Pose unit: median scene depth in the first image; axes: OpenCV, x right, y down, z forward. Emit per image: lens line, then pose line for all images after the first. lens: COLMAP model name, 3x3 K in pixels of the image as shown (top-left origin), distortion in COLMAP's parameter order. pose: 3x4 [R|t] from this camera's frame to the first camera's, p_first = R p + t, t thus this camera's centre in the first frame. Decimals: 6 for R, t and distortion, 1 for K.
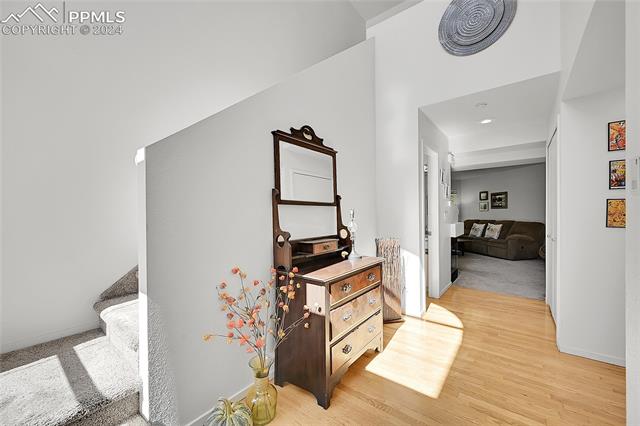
lens RADIAL K [[253.7, 0, 321.6], [0, 253.7, 213.8], [0, 0, 1]] dist [-0.000621, -0.000006]
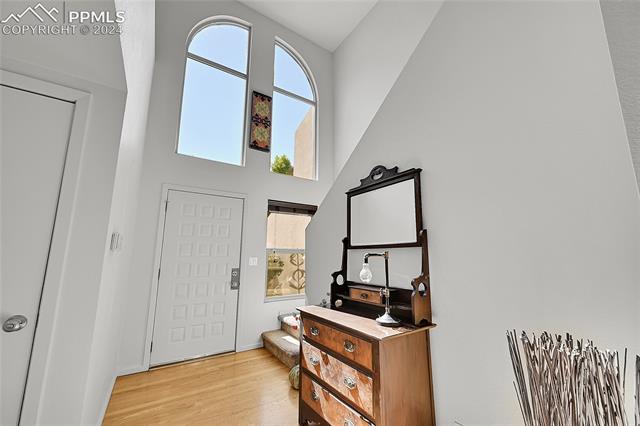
lens RADIAL K [[253.7, 0, 322.1], [0, 253.7, 214.1], [0, 0, 1]] dist [-0.000621, -0.000006]
pose [[-0.311275, -0.145588, -0.939102, 0.938486], [0.002042, 0.988091, -0.153859, -0.015375], [0.950318, -0.049810, -0.307270, 1.138321]]
